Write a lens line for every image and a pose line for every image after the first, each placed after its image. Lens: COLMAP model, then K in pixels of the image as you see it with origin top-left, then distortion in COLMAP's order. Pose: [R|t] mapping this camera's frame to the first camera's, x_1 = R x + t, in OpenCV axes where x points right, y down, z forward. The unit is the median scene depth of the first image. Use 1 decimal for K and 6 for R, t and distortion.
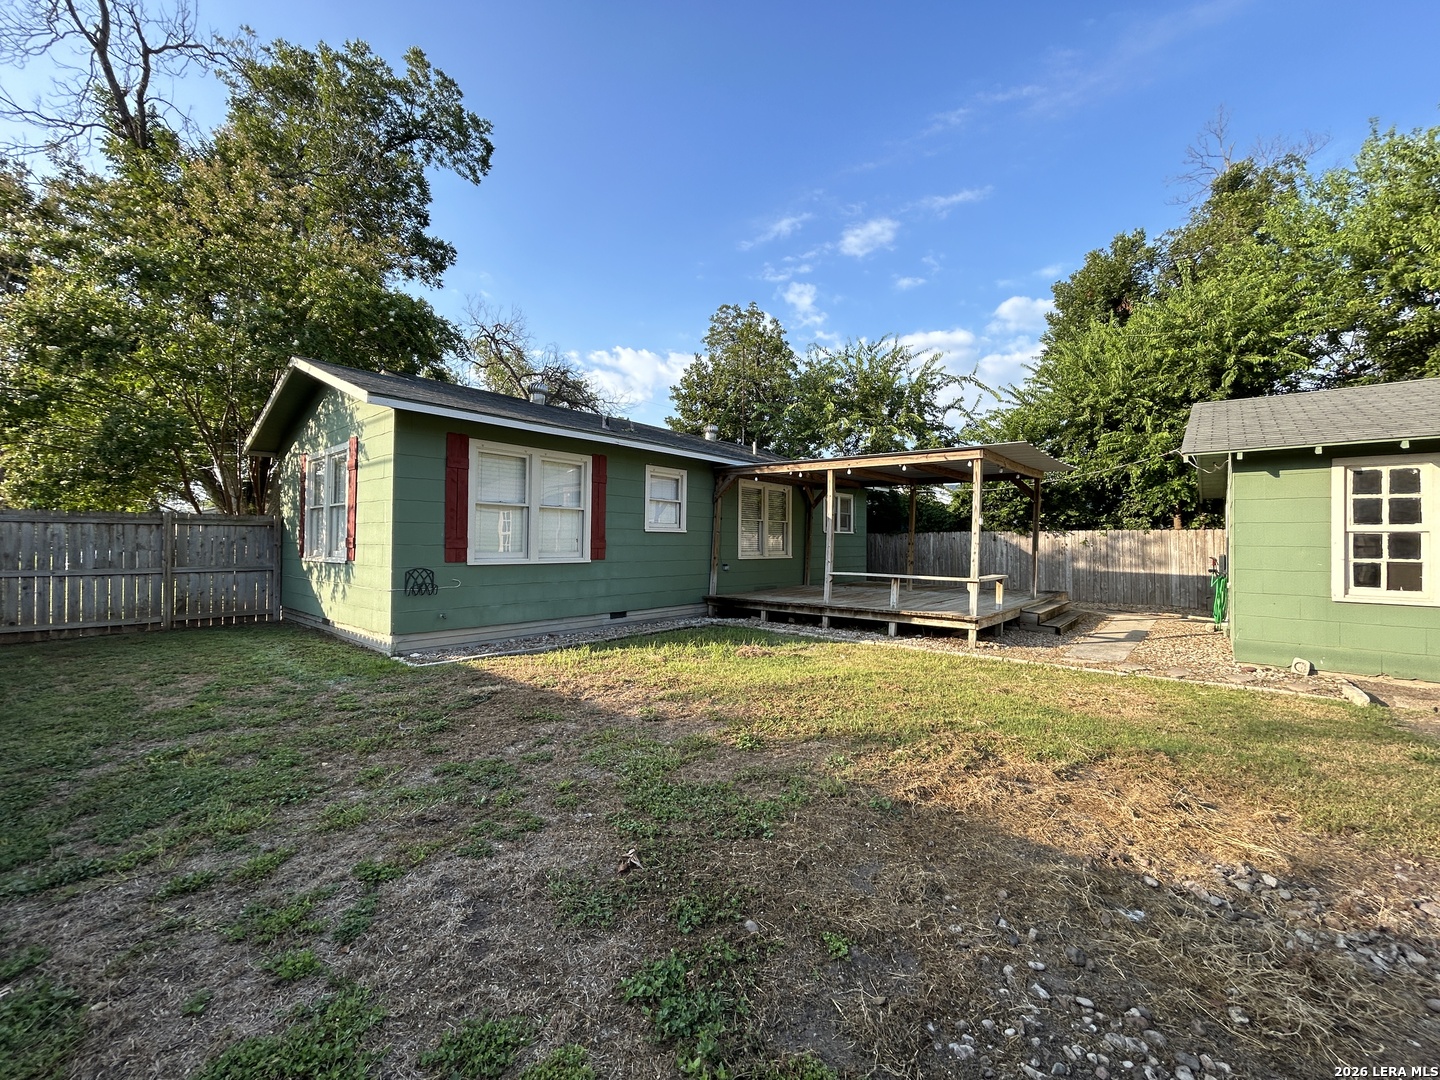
lens RADIAL K [[583.9, 0, 721.1], [0, 583.9, 540.8], [0, 0, 1]] dist [-0.001614, 0.001915]
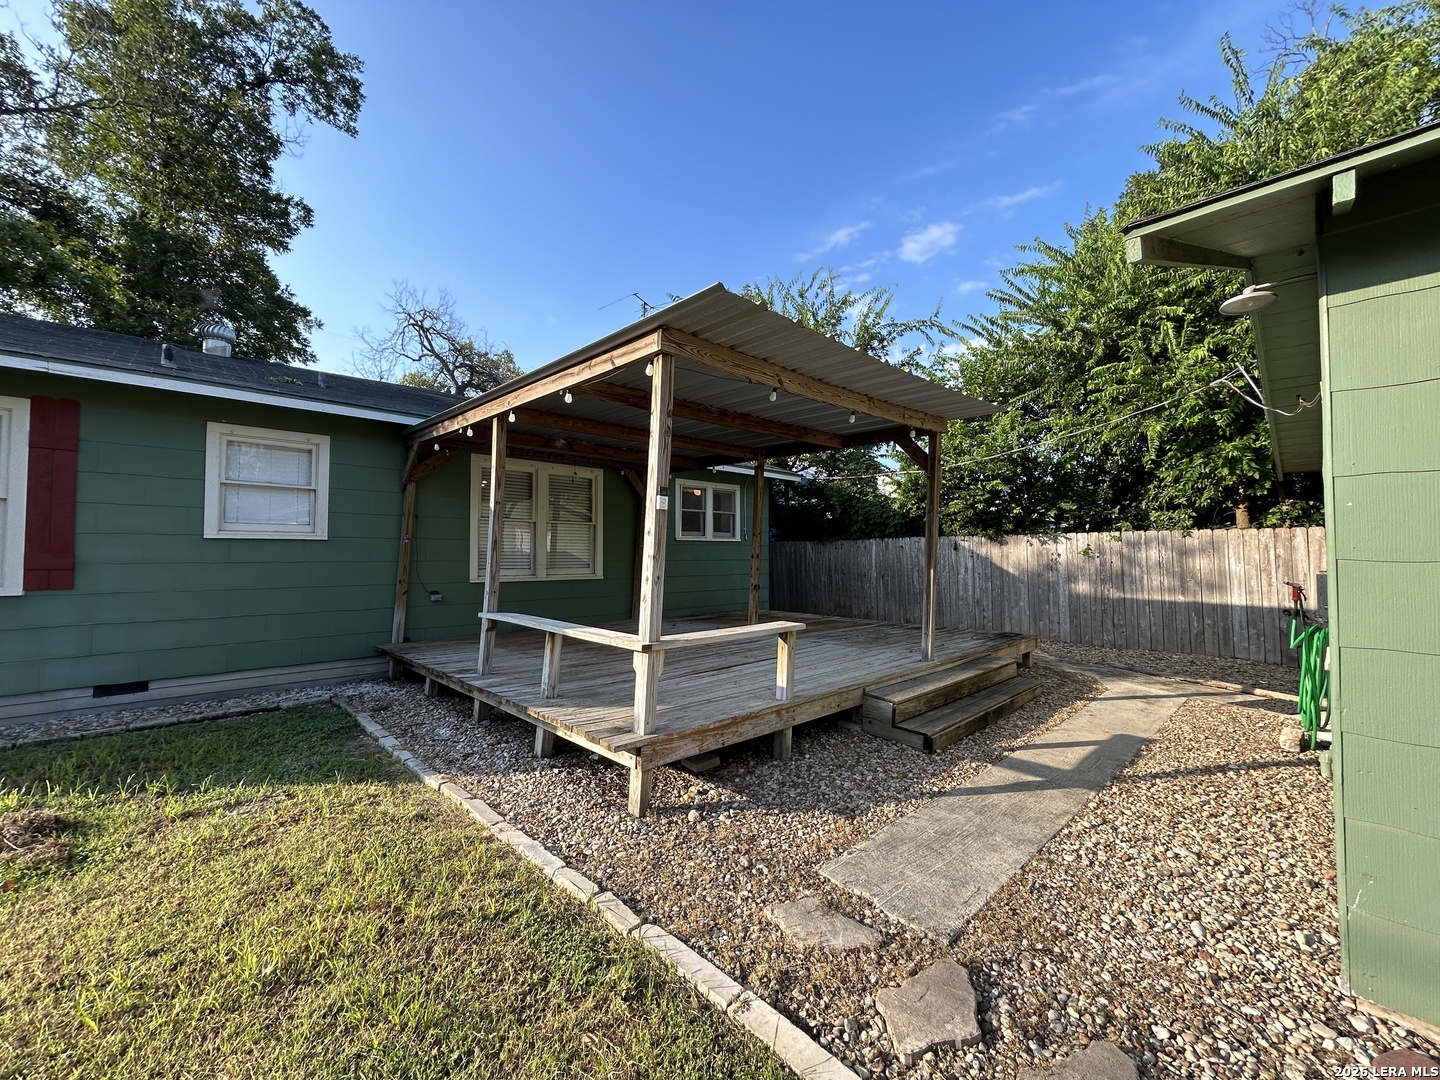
lens RADIAL K [[583.9, 0, 720.9], [0, 583.9, 539.2], [0, 0, 1]] dist [-0.001614, 0.001915]
pose [[0.994703, -0.009456, -0.102356, 0.309380], [0.007030, 0.999686, -0.024038, 0.001795], [0.102551, 0.023191, 0.994457, 0.348240]]
